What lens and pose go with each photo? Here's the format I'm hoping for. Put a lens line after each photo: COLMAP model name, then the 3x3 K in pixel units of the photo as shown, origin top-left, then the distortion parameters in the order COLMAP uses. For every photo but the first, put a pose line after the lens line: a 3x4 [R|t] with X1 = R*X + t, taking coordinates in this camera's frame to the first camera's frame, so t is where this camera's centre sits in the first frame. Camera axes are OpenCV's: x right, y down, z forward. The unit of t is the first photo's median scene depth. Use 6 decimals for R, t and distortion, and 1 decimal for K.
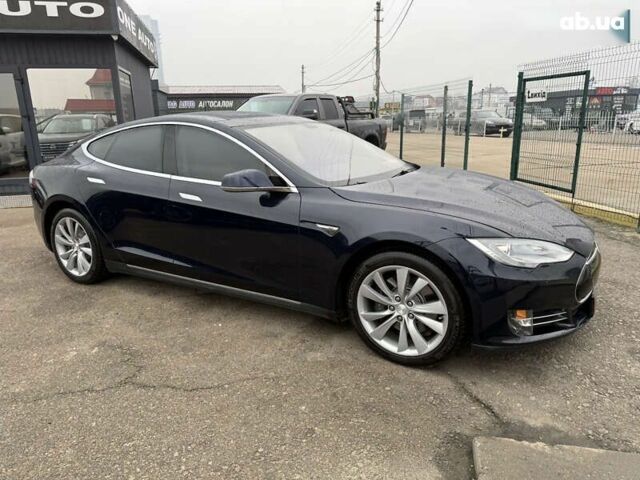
lens RADIAL K [[446.7, 0, 320.0], [0, 446.7, 240.0], [0, 0, 1]] dist [0.004914, 0.001913]
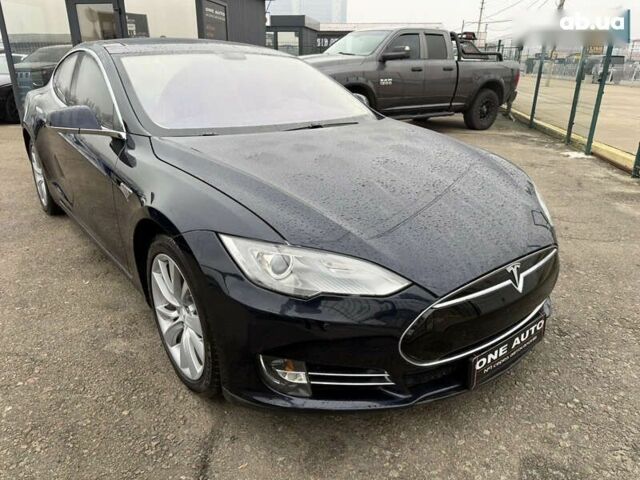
lens RADIAL K [[446.7, 0, 320.0], [0, 446.7, 240.0], [0, 0, 1]] dist [0.004914, 0.001913]
pose [[0.932894, 0.159868, -0.322725, 0.168508], [-0.120942, 0.983105, 0.137397, -0.025440], [0.339238, -0.089146, 0.936467, 0.109180]]
